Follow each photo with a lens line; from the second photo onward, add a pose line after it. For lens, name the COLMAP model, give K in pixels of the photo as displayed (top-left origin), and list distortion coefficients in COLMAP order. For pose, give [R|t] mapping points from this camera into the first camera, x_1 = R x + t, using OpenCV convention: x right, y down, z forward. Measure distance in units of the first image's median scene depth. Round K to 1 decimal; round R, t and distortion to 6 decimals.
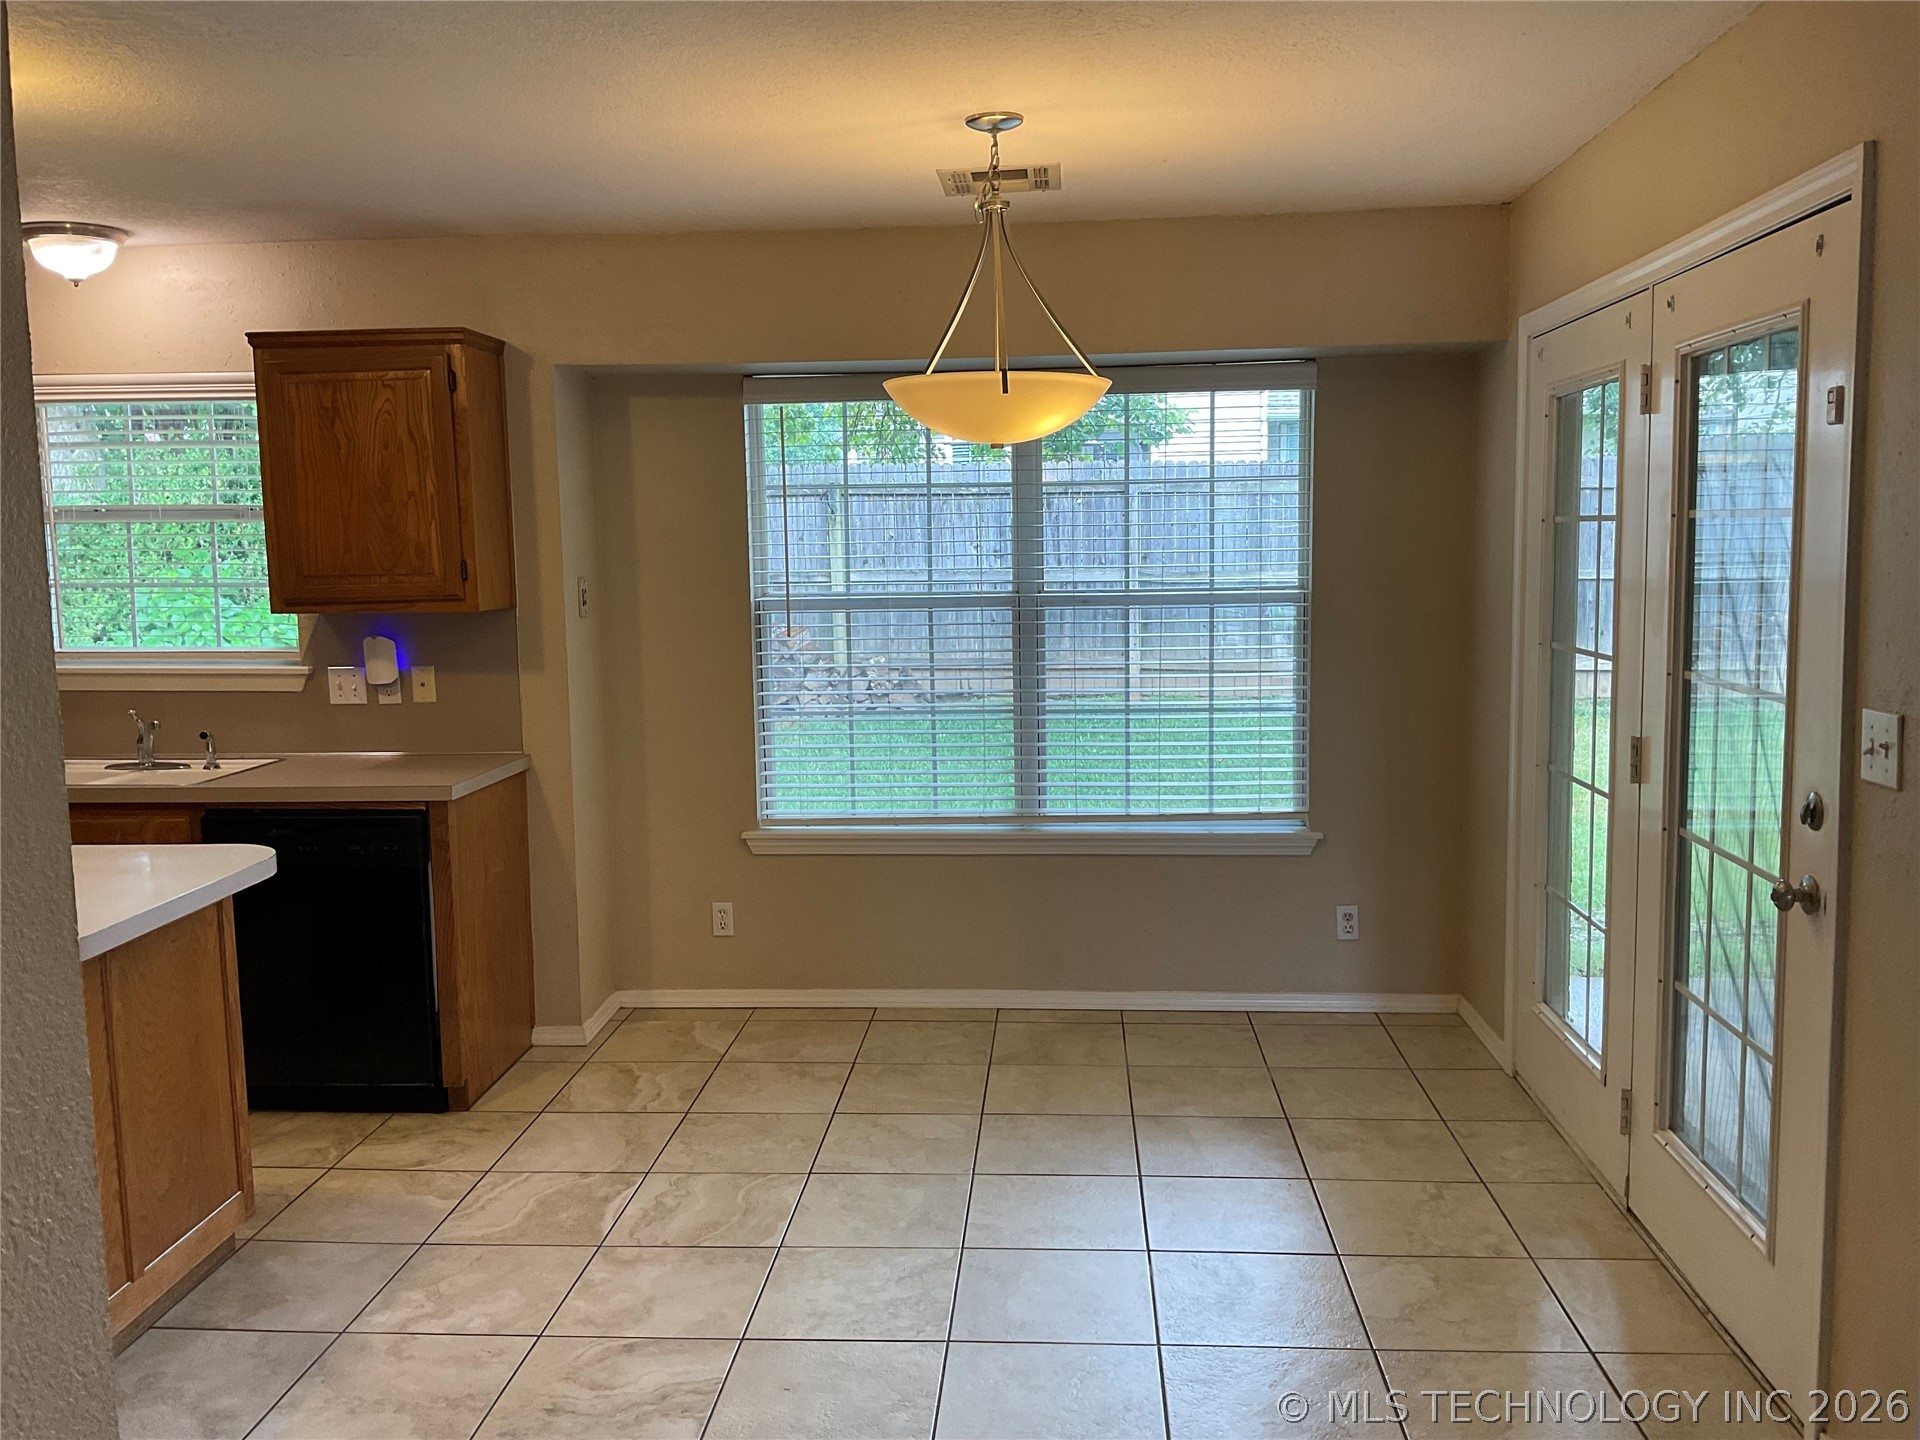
lens RADIAL K [[1572.1, 0, 960.0], [0, 1572.1, 720.0], [0, 0, 1]] dist [0.119794, -0.231949]
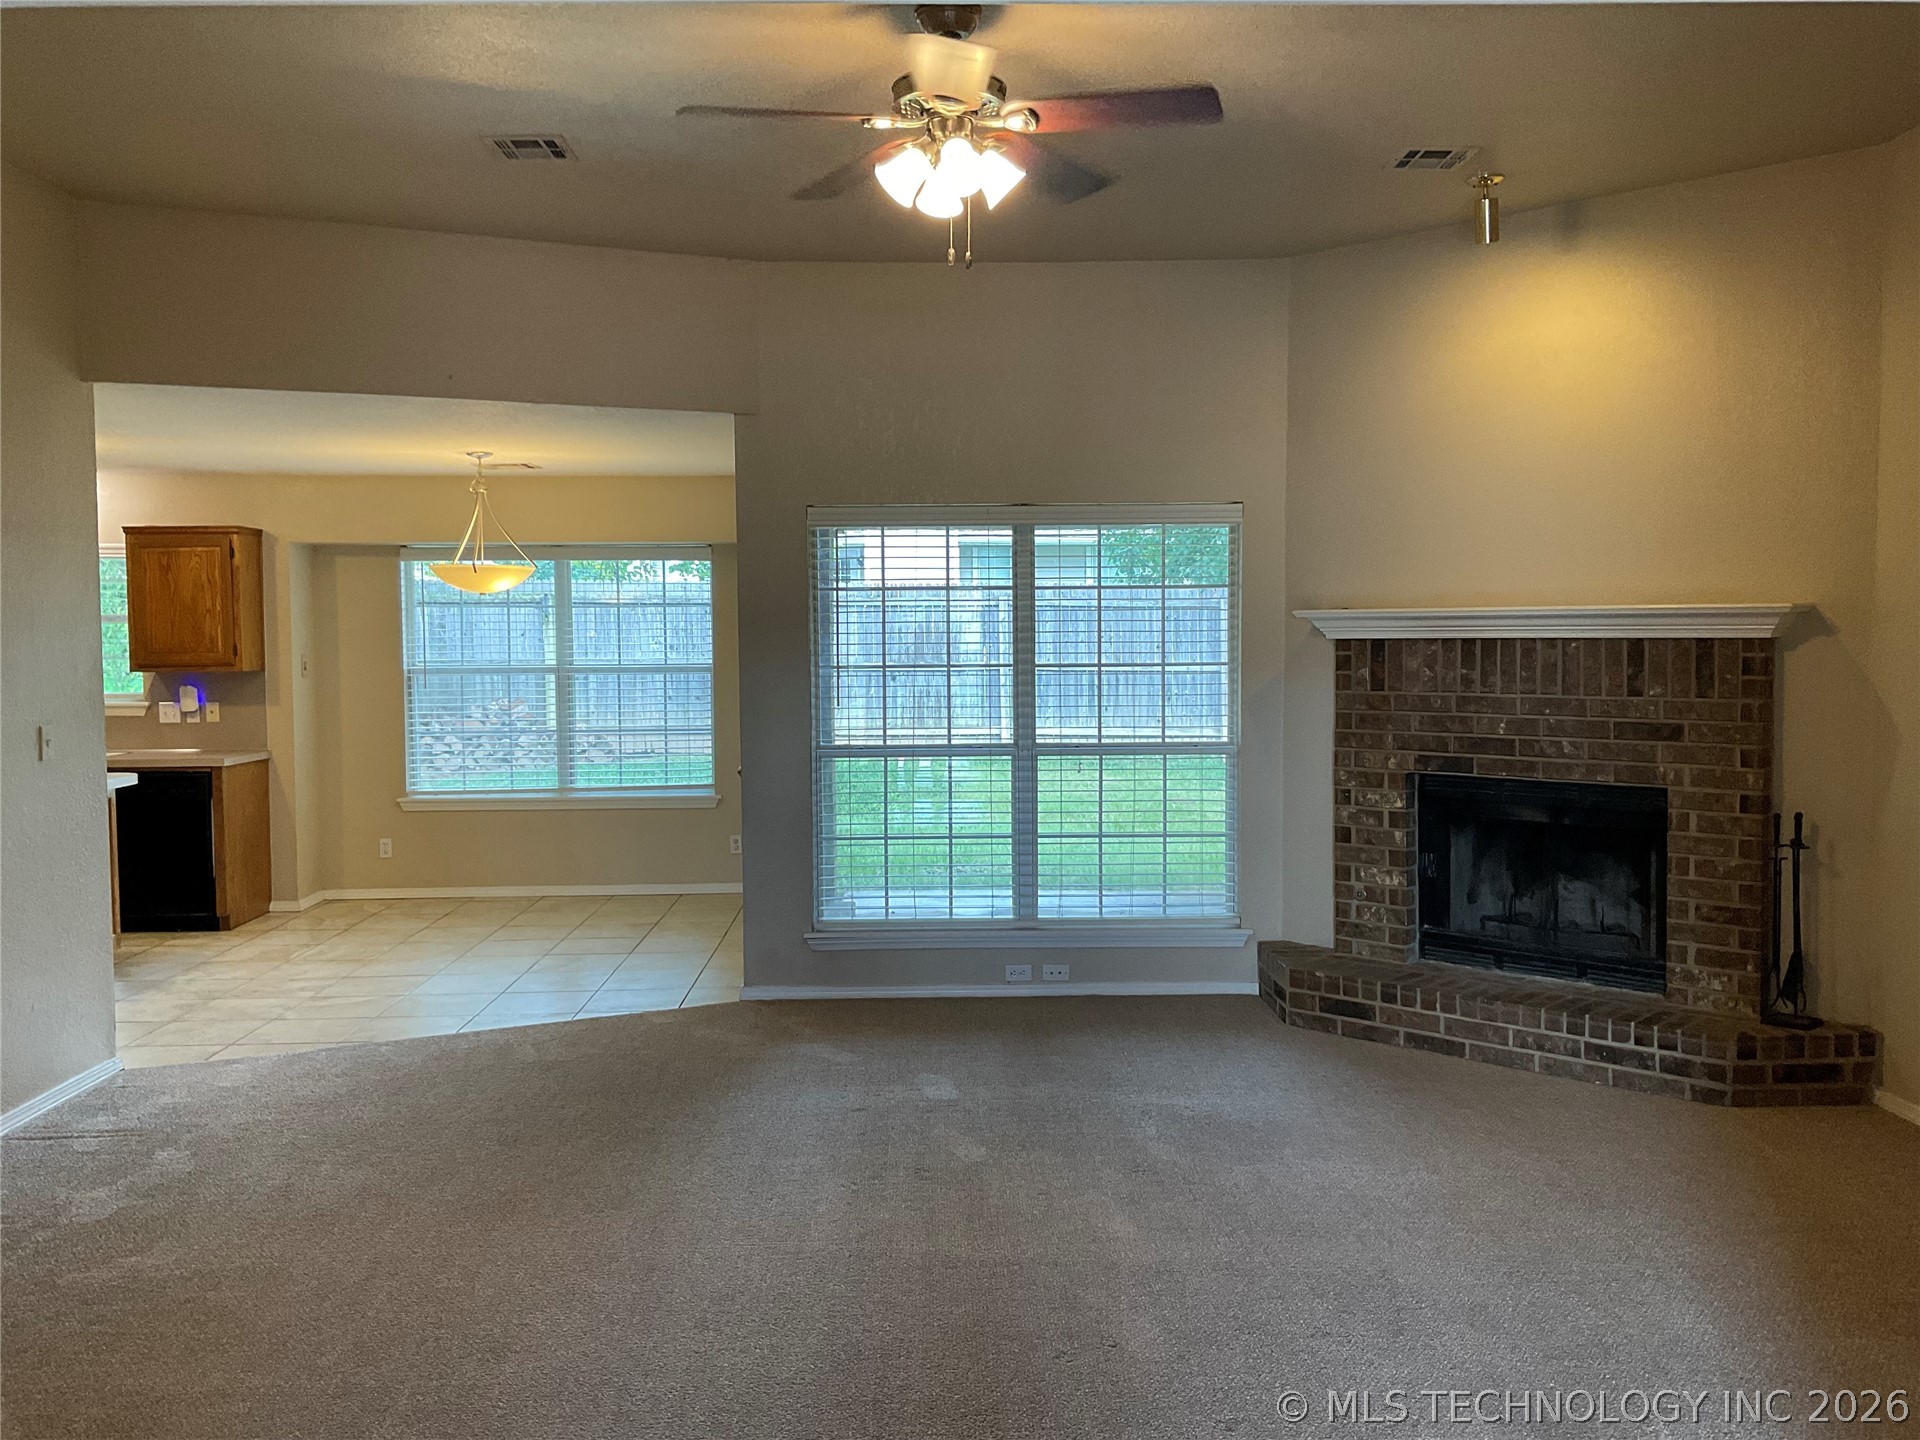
lens RADIAL K [[1576.9, 0, 954.1], [0, 1576.9, 715.6], [0, 0, 1]] dist [0.091748, -0.181039]
pose [[0.995178, 0.003535, 0.098024, 0.345700], [0.002864, 0.997877, -0.065058, 0.107386], [-0.098046, 0.065025, 0.993055, -0.944353]]
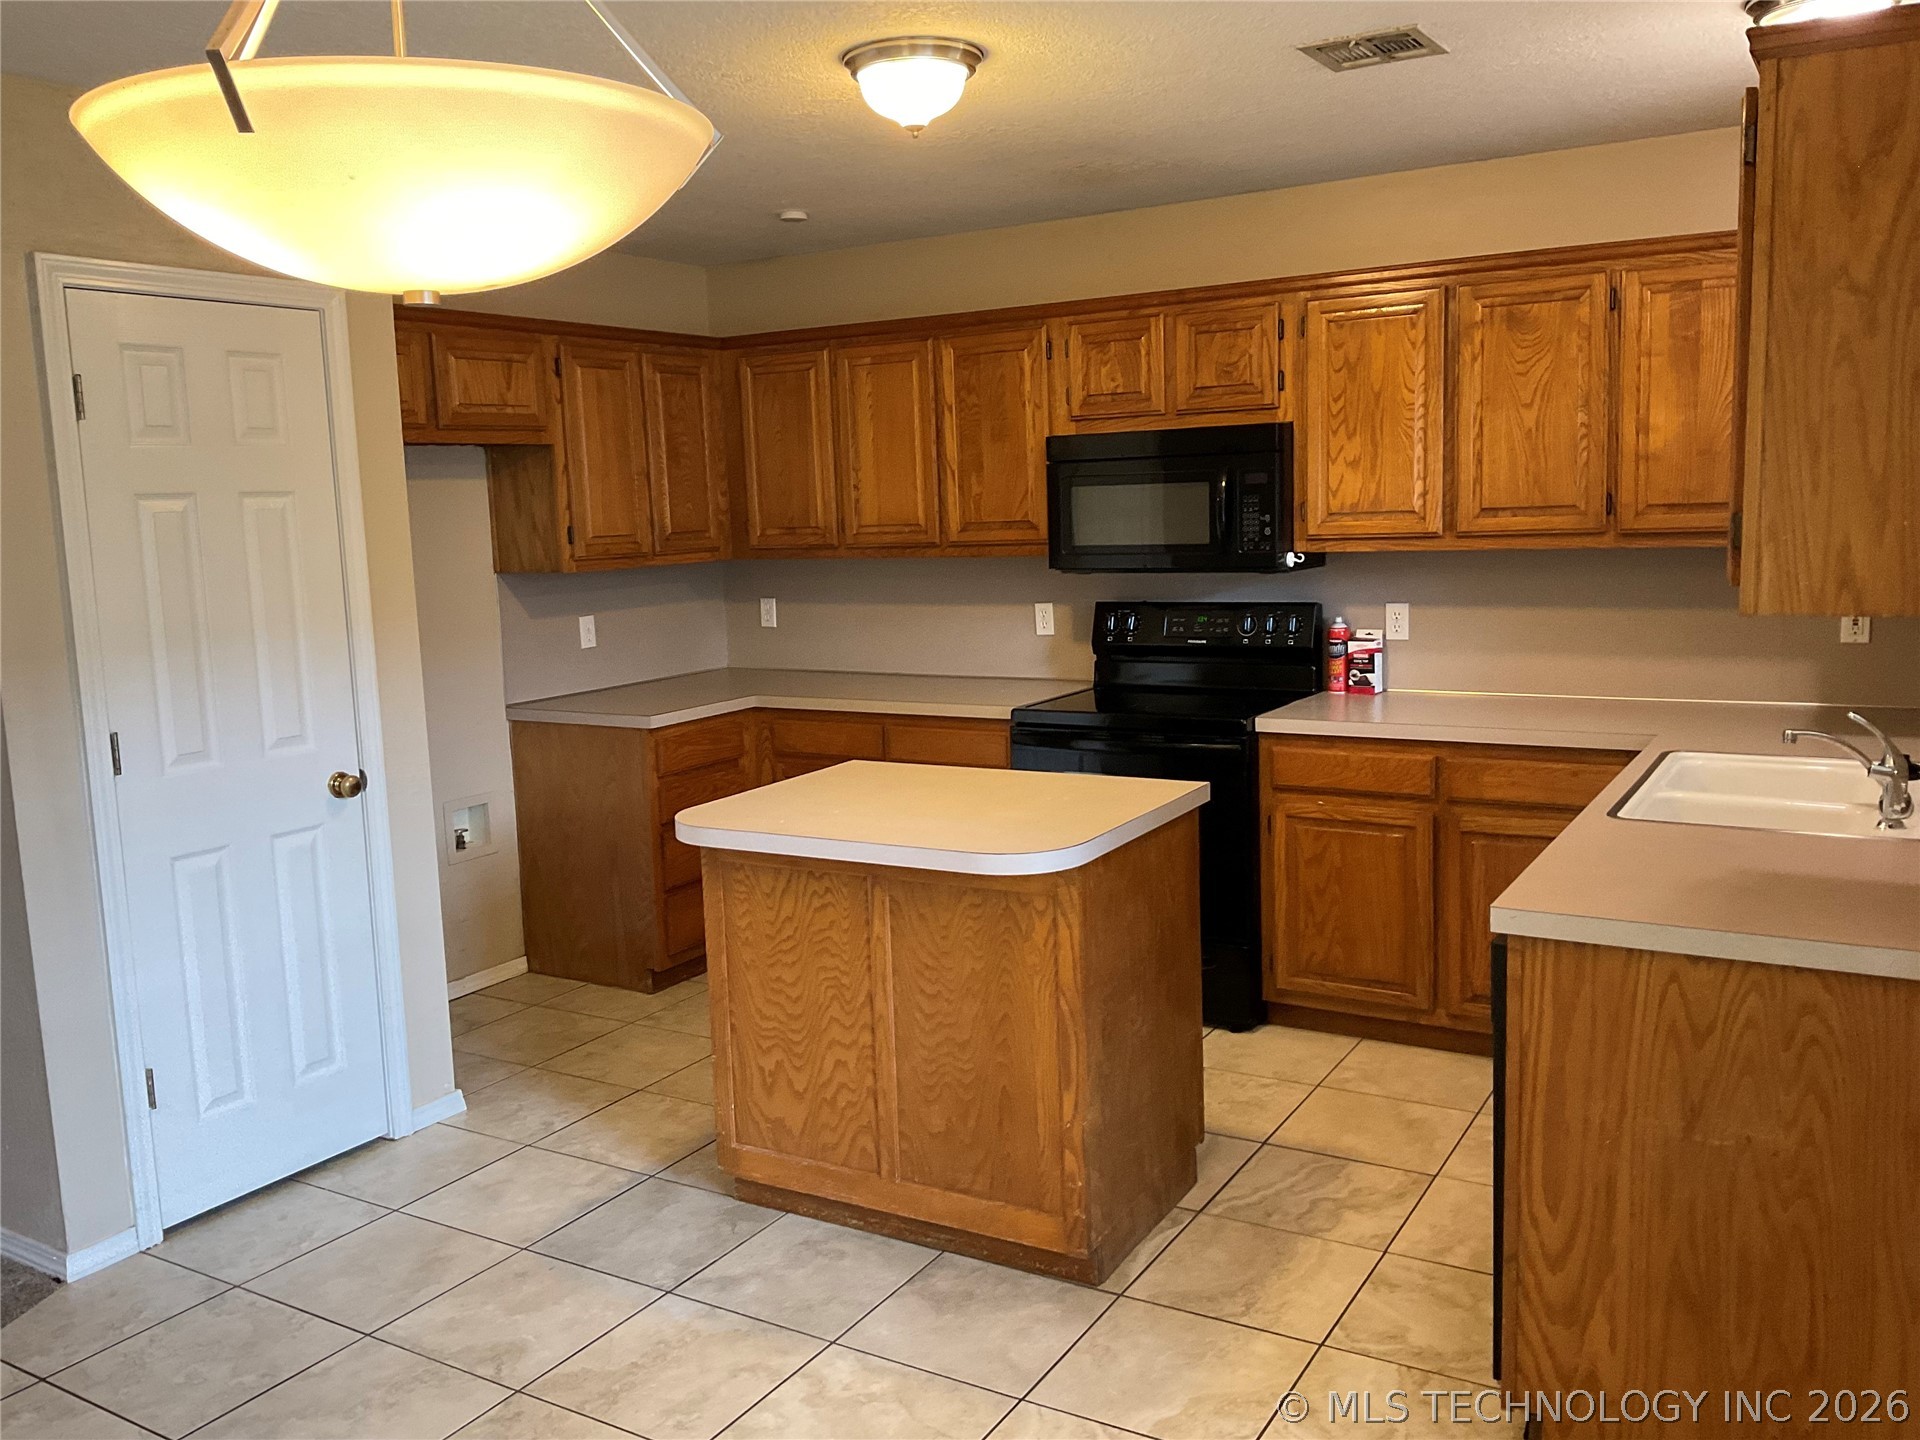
lens RADIAL K [[1576.9, 0, 954.1], [0, 1576.9, 715.6], [0, 0, 1]] dist [0.091748, -0.181039]
pose [[-0.453776, 0.152715, -0.877932, 0.234275], [-0.063470, 0.977165, 0.202782, -0.115398], [0.888852, 0.147740, -0.433722, 0.954745]]
